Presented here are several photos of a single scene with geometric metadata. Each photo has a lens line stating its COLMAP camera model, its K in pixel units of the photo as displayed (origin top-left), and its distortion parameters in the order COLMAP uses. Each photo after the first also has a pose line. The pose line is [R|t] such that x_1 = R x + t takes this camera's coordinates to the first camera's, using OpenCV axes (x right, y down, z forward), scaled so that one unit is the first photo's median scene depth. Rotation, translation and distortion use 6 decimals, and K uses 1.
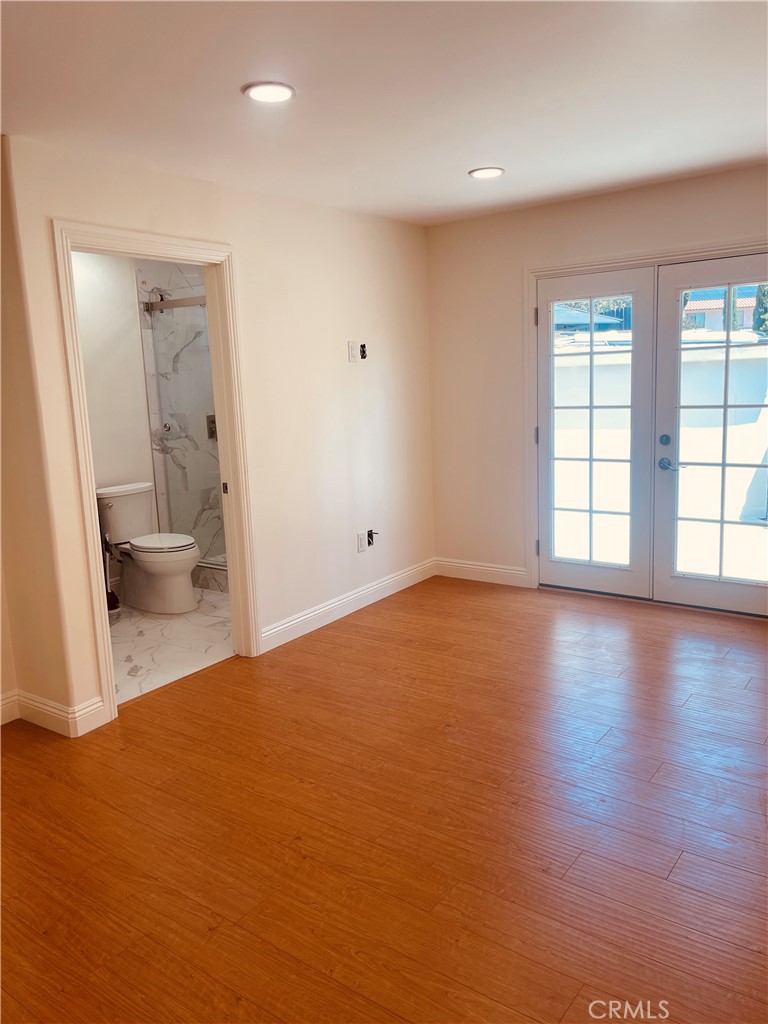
lens RADIAL K [[774.3, 0, 379.0], [0, 774.3, 506.6], [0, 0, 1]] dist [0.068204, -0.078227]
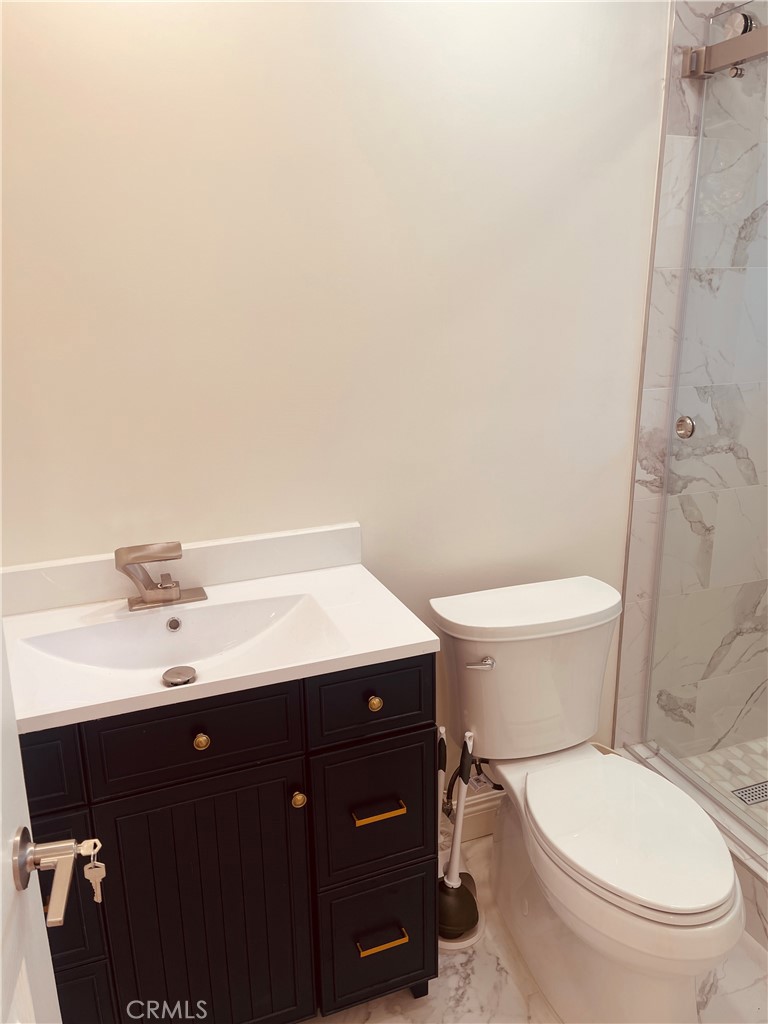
lens RADIAL K [[741.0, 0, 383.0], [0, 741.0, 495.6], [0, 0, 1]] dist [0.056158, -0.062874]
pose [[0.831494, 0.175255, -0.527166, -0.200016], [-0.116780, 0.982873, 0.142557, -0.102567], [0.543121, -0.056973, 0.837719, 0.630534]]
